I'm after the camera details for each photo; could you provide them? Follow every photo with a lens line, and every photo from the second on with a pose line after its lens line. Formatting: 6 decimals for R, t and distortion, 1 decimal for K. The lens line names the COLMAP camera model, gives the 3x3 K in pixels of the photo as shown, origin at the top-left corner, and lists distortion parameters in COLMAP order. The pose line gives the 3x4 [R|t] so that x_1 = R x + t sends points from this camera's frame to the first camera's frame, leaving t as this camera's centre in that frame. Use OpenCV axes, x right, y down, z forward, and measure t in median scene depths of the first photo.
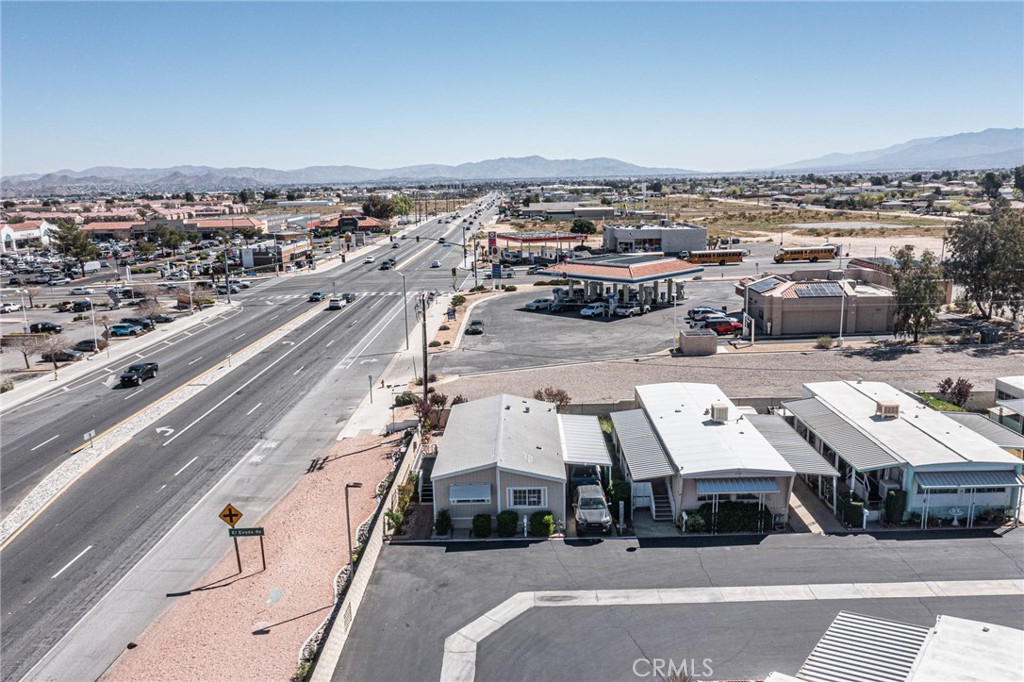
lens RADIAL K [[793.2, 0, 514.0], [0, 793.2, 375.0], [0, 0, 1]] dist [-0.012513, -0.003866]
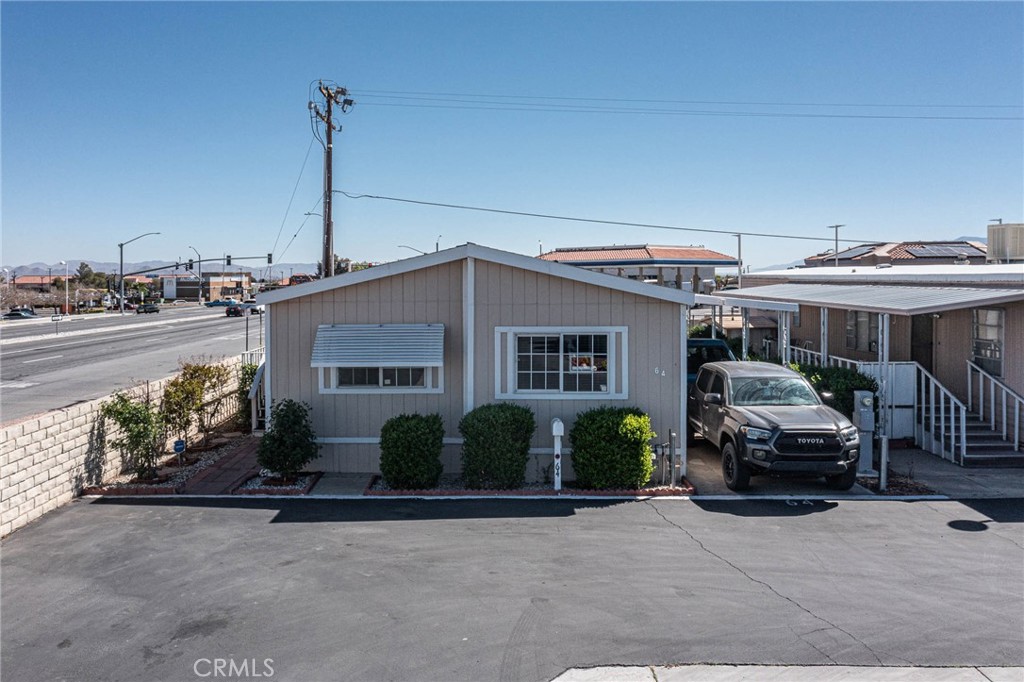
lens RADIAL K [[827.9, 0, 457.5], [0, 827.9, 292.8], [0, 0, 1]] dist [-0.008996, -0.003227]
pose [[0.999407, 0.018721, -0.028886, -0.015062], [-0.024596, 0.975472, -0.218746, 0.199399], [0.024083, 0.219327, 0.975354, 0.680652]]
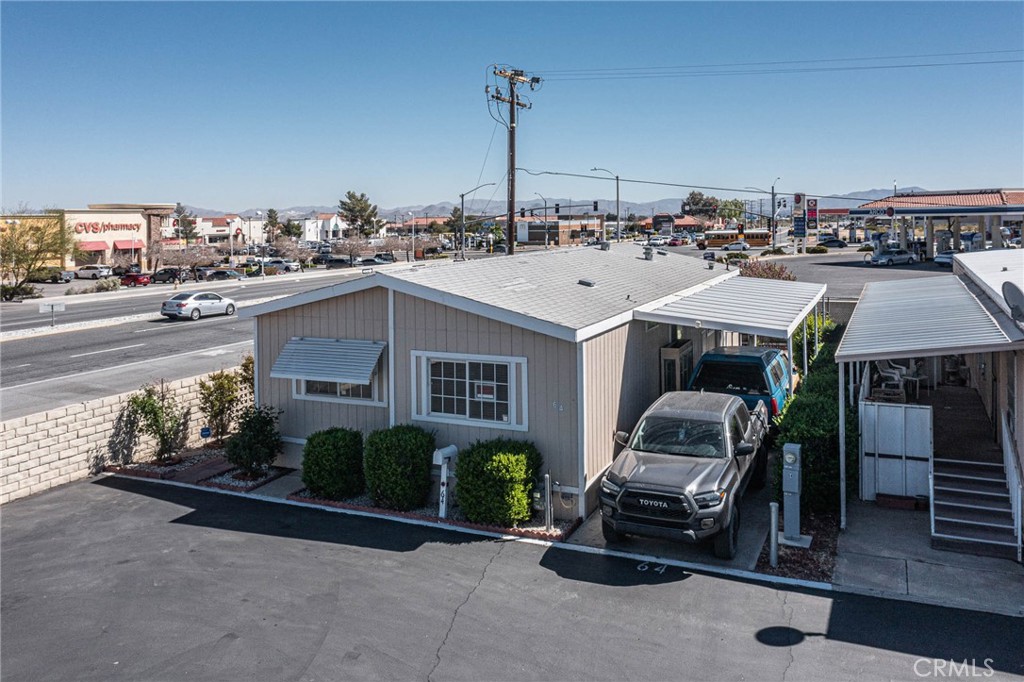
lens RADIAL K [[842.5, 0, 505.8], [0, 842.5, 222.1], [0, 0, 1]] dist [-0.009299, 0.005812]
pose [[0.911560, 0.012270, -0.410984, 0.165548], [-0.103817, 0.974036, -0.201186, 0.155575], [0.397845, 0.226060, 0.889166, 0.697496]]
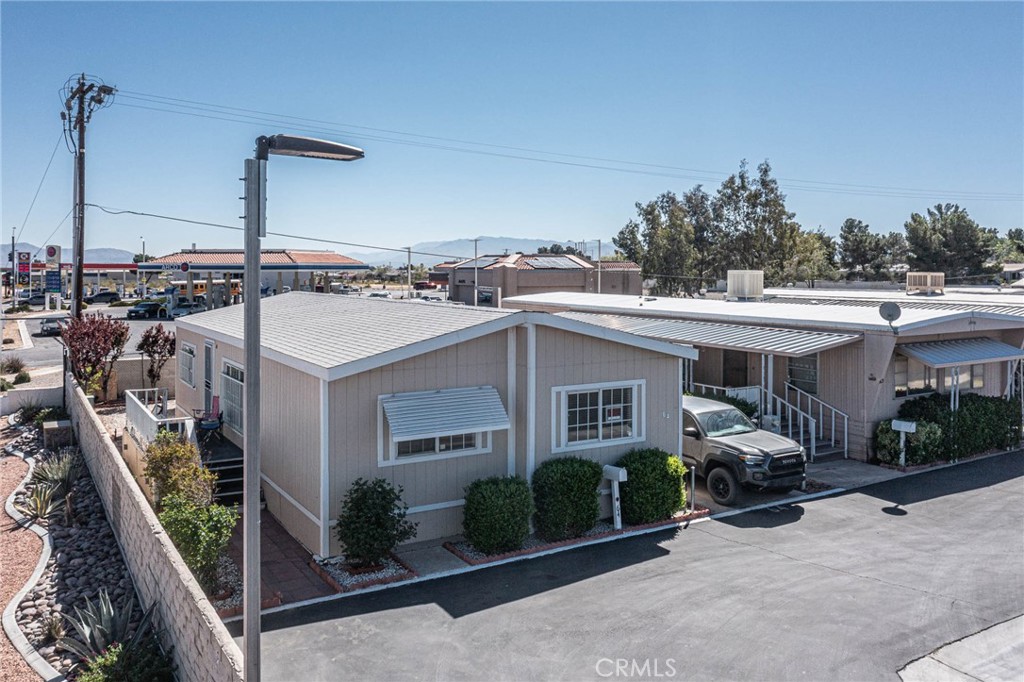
lens RADIAL K [[827.9, 0, 514.6], [0, 827.9, 281.5], [0, 0, 1]] dist [-0.013078, -0.002651]
pose [[0.847113, 0.018907, 0.531077, -0.209371], [0.103077, 0.974541, -0.199111, 0.165990], [-0.521321, 0.223411, 0.823597, 0.708489]]
